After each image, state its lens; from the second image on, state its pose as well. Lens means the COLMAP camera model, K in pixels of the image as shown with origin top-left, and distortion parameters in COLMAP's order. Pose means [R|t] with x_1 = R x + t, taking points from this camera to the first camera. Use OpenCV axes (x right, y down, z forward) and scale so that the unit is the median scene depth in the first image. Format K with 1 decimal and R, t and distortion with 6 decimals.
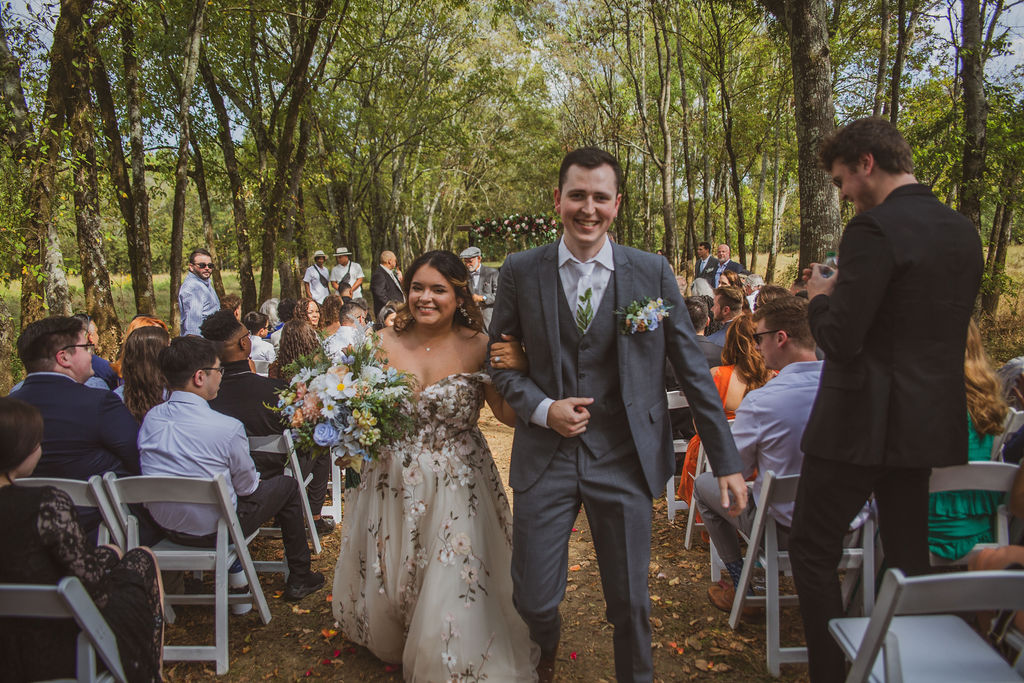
lens RADIAL K [[784.1, 0, 512.0], [0, 784.1, 341.5], [0, 0, 1]] dist [-0.005560, -0.000291]
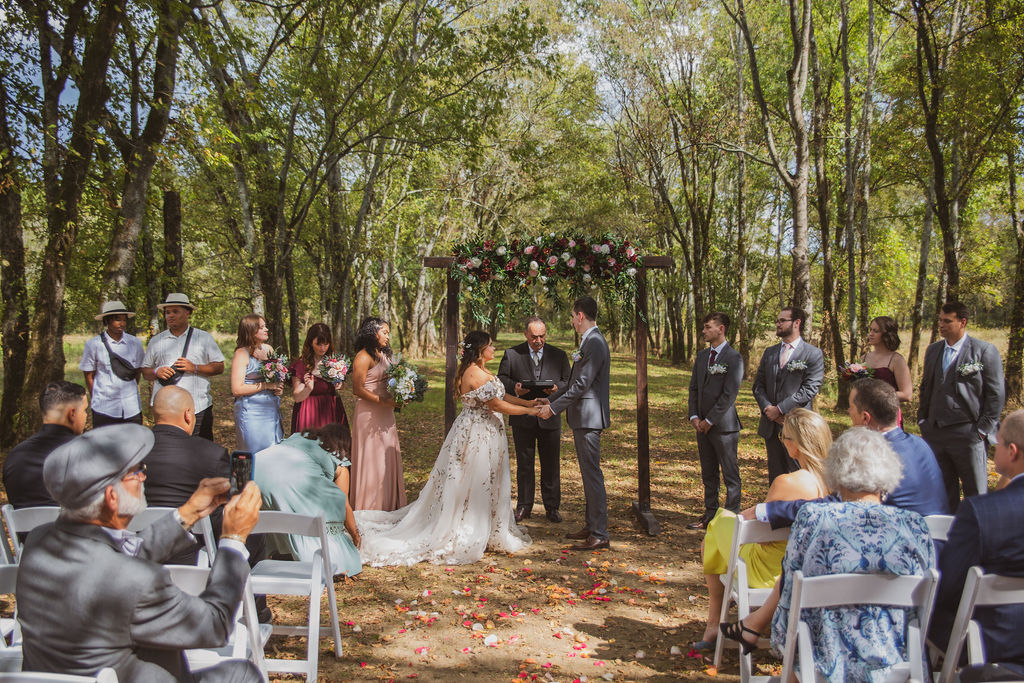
lens RADIAL K [[988.1, 0, 509.1], [0, 988.1, 393.2], [0, 0, 1]] dist [-0.004554, -0.002996]
pose [[0.999131, 0.025814, -0.032725, 0.001951], [-0.027035, 0.998932, -0.037462, -0.036223], [0.031723, 0.038314, 0.998762, 0.333179]]
